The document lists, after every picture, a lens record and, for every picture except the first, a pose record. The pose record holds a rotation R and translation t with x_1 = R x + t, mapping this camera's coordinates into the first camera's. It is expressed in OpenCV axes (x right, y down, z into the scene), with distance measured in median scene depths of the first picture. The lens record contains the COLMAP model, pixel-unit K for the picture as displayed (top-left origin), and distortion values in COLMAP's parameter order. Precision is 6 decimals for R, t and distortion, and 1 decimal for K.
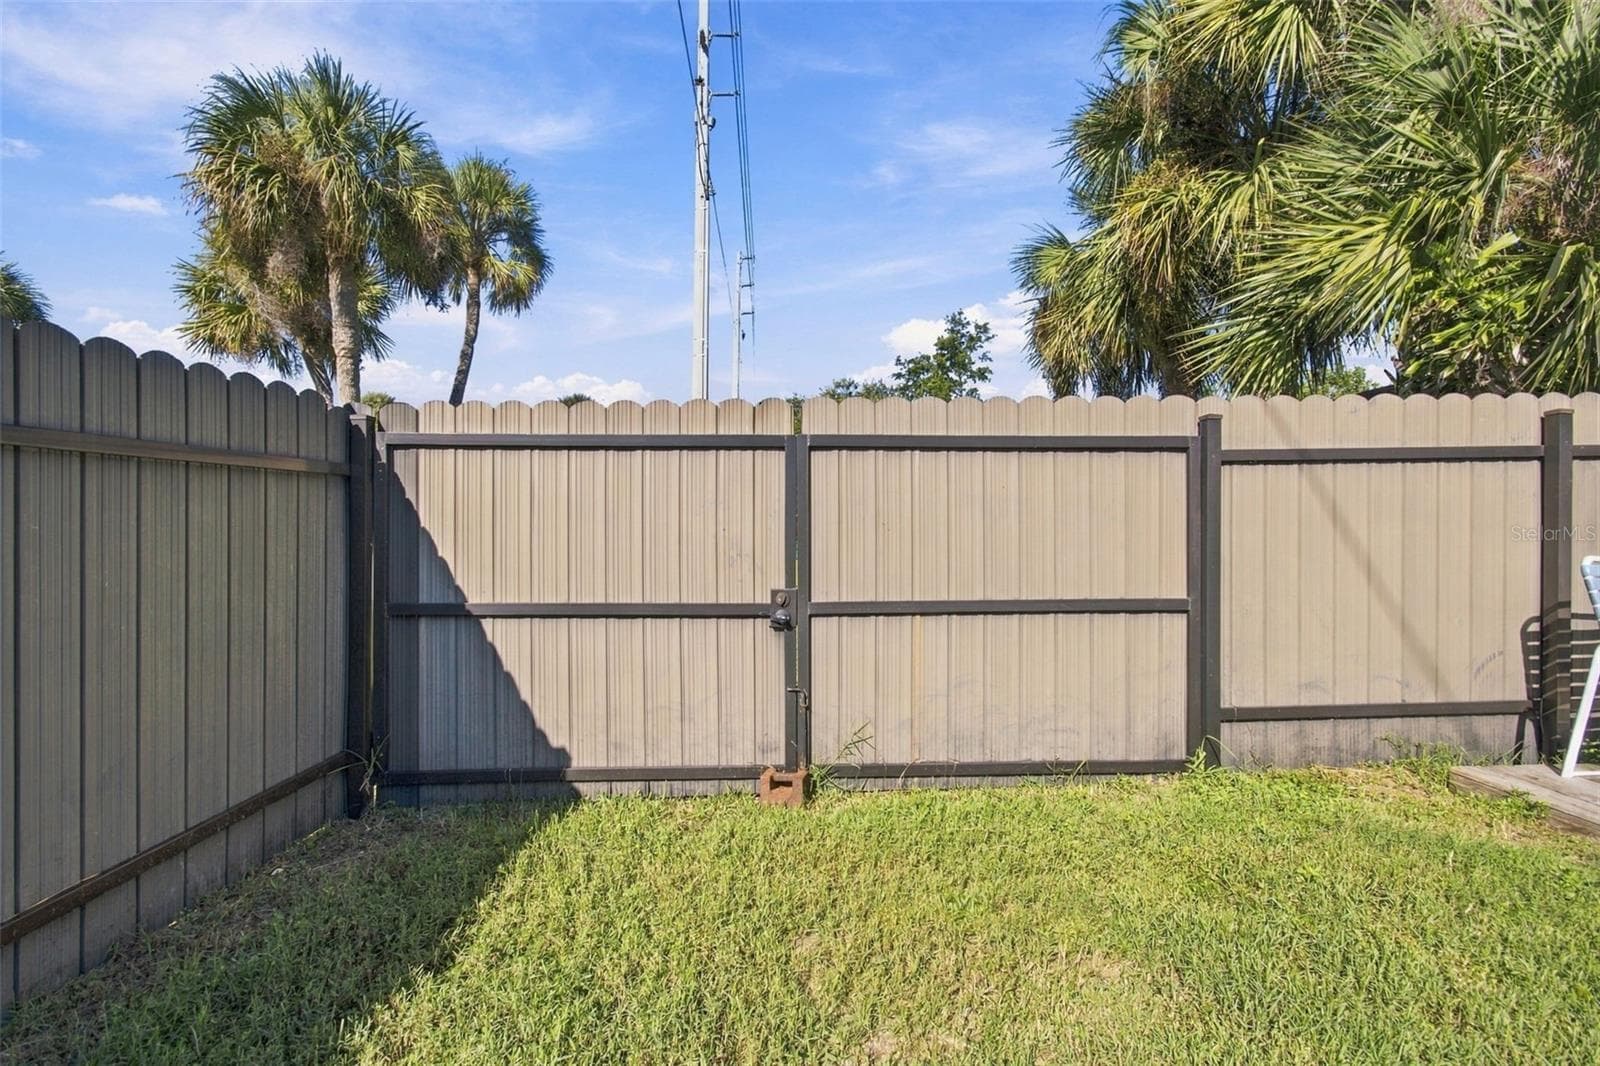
lens RADIAL K [[712.1, 0, 806.7], [0, 712.1, 533.2], [0, 0, 1]] dist [0.001932, 0.000226]
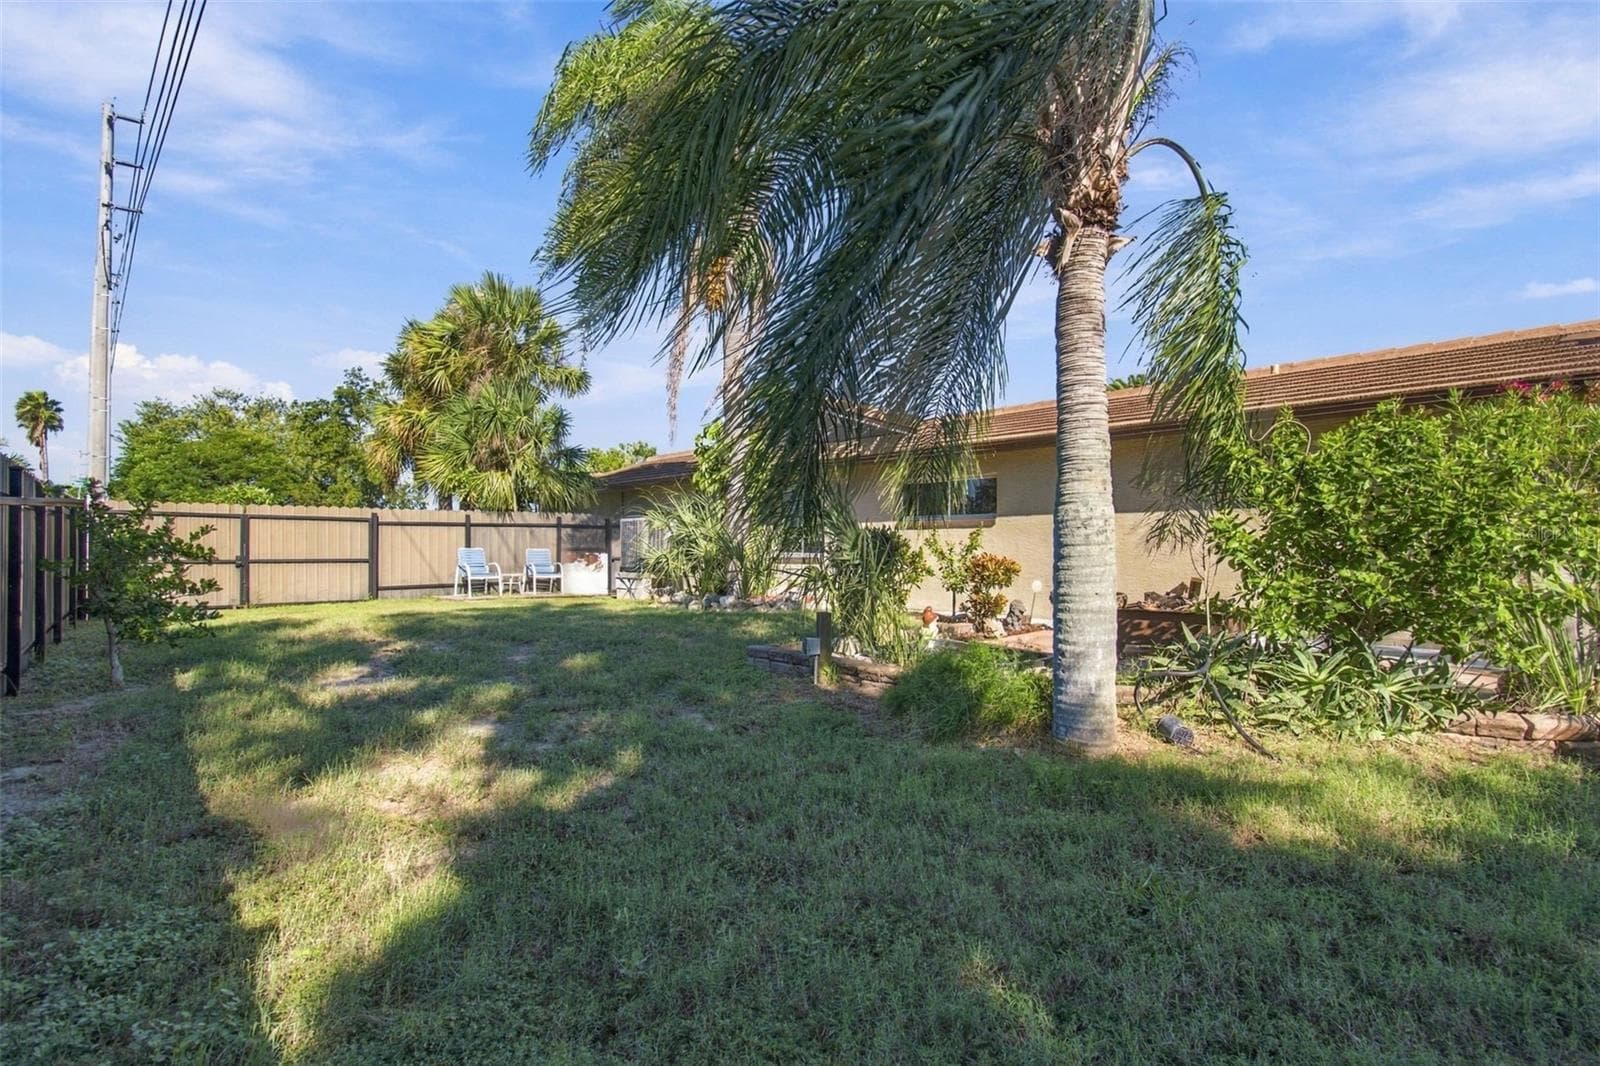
lens RADIAL K [[686.3, 0, 799.6], [0, 686.3, 553.3], [0, 0, 1]] dist [0.000047, 0.000011]
pose [[0.729994, -0.001317, 0.683453, -0.330756], [0.004540, 0.999985, -0.002922, 0.083218], [-0.683439, 0.005236, 0.729989, -3.424447]]
